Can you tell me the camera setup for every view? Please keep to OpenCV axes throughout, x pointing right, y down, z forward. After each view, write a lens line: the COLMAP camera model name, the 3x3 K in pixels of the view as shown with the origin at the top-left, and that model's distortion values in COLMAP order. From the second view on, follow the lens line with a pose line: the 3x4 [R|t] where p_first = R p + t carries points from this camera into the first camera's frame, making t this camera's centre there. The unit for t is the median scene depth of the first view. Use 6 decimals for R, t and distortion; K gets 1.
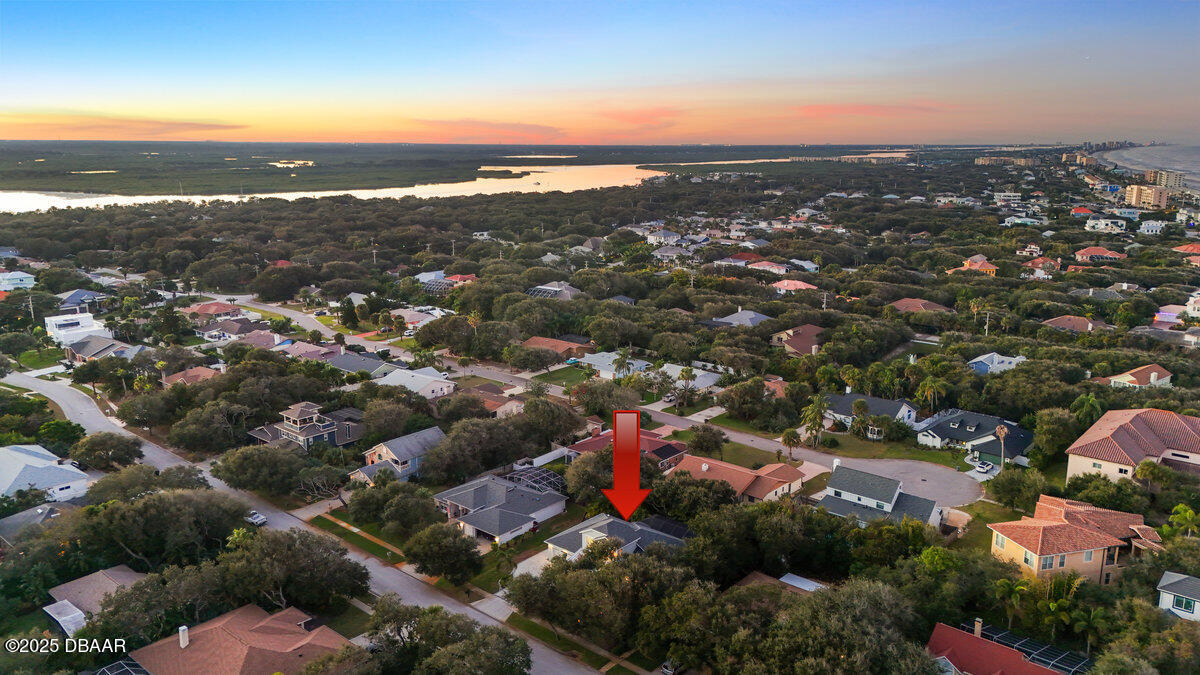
lens RADIAL K [[874.7, 0, 600.0], [0, 874.7, 337.5], [0, 0, 1]] dist [0.065729, -0.003202]
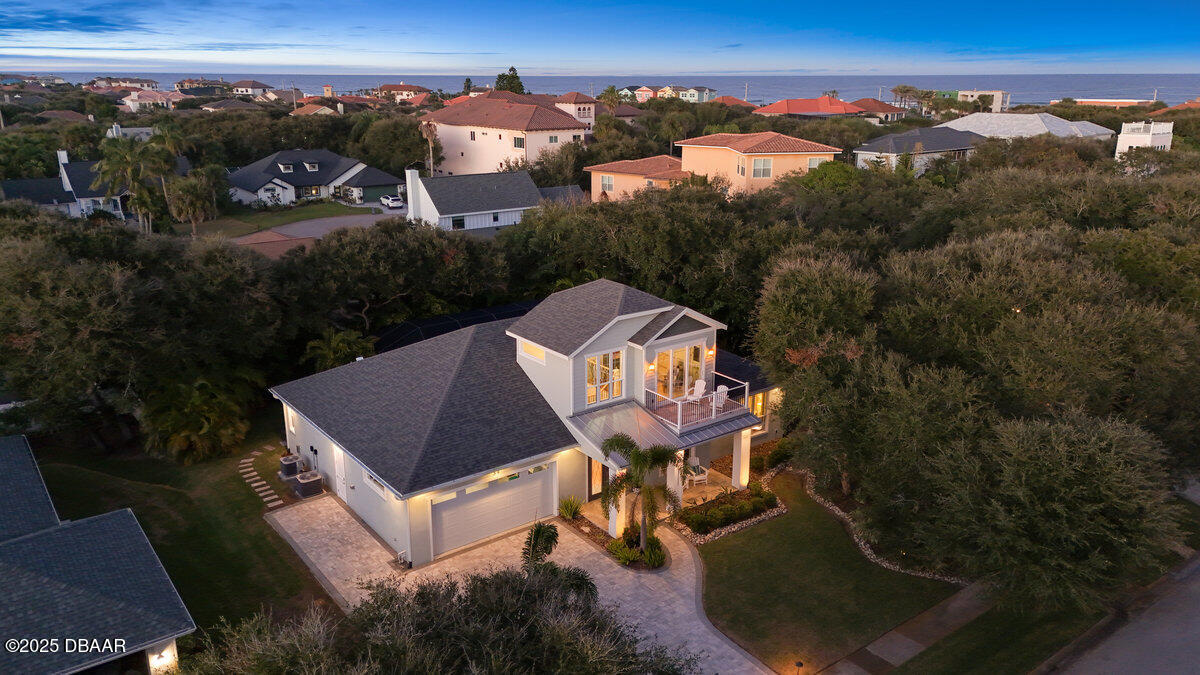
lens RADIAL K [[874.7, 0, 600.0], [0, 874.7, 337.5], [0, 0, 1]] dist [0.065729, -0.003202]
pose [[0.209815, -0.282558, 0.936023, -0.185261], [0.208033, 0.948313, 0.239636, 0.107856], [-0.955353, 0.144444, 0.257752, 0.637598]]
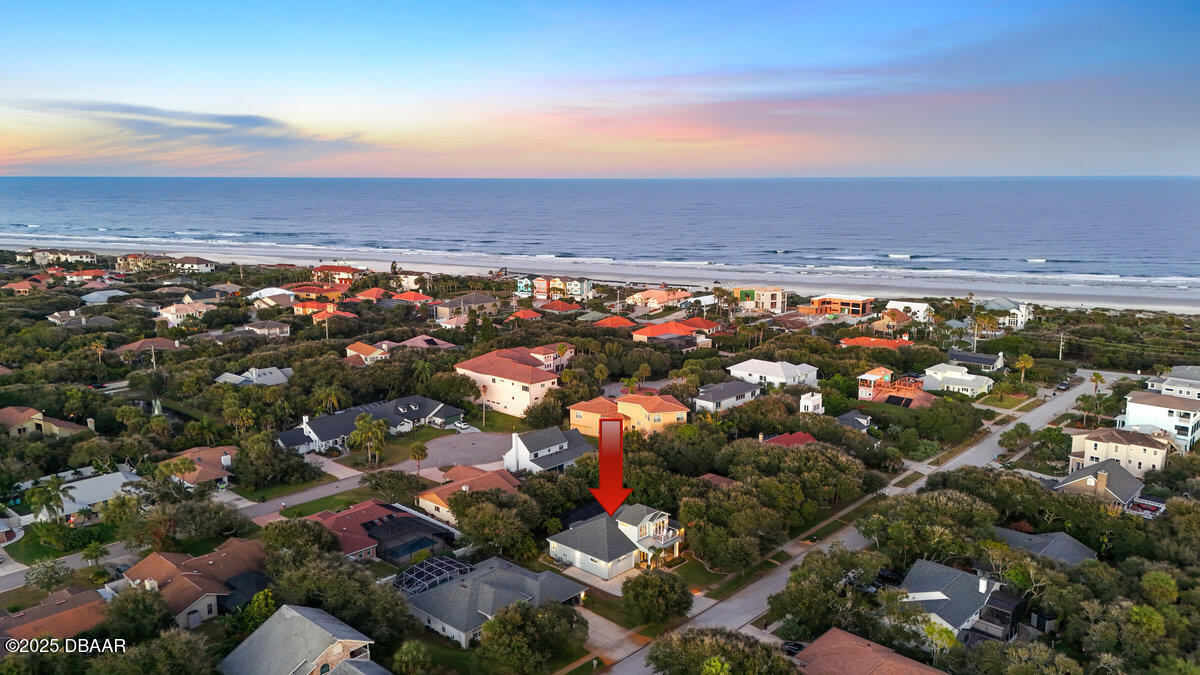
lens RADIAL K [[874.7, 0, 600.0], [0, 874.7, 337.5], [0, 0, 1]] dist [0.065729, -0.003202]
pose [[0.033616, -0.185755, 0.982021, -0.743006], [0.209906, 0.961973, 0.174778, -0.147509], [-0.977144, 0.200257, 0.071329, 0.635305]]
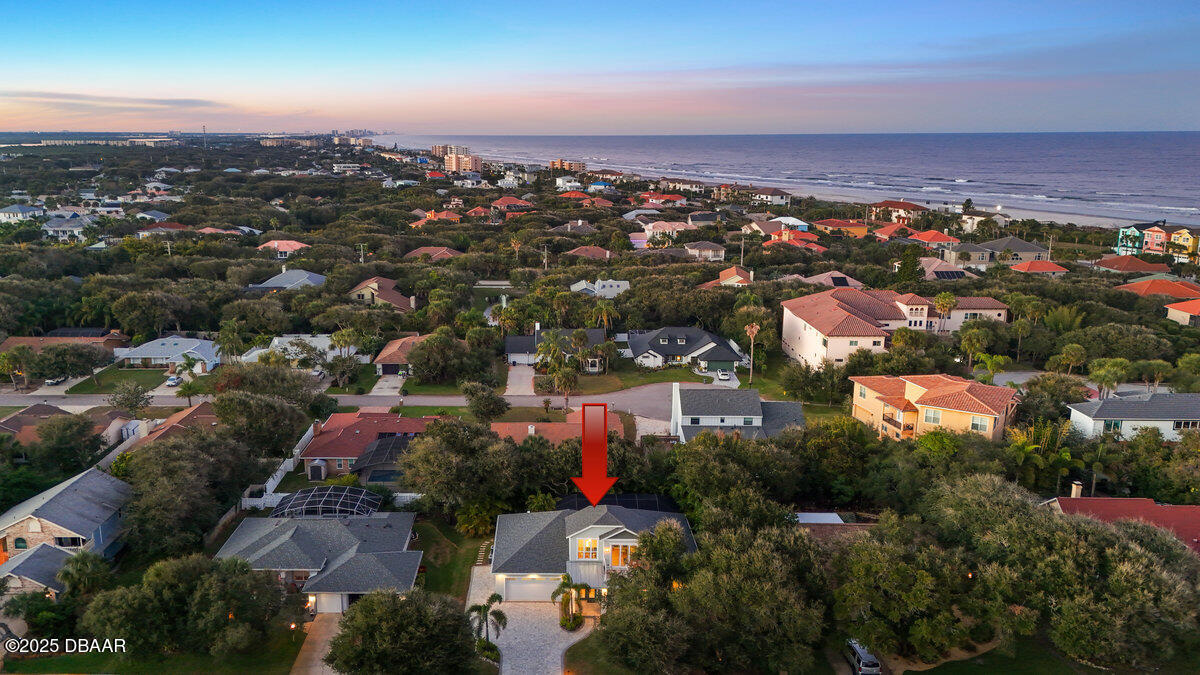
lens RADIAL K [[927.0, 0, 545.8], [0, 927.0, 337.6], [0, 0, 1]] dist [0.061257, -0.008953]
pose [[0.765439, -0.143341, 0.627341, -0.312672], [0.140193, 0.988605, 0.054832, 0.023496], [-0.628051, 0.045978, 0.776812, 0.317330]]
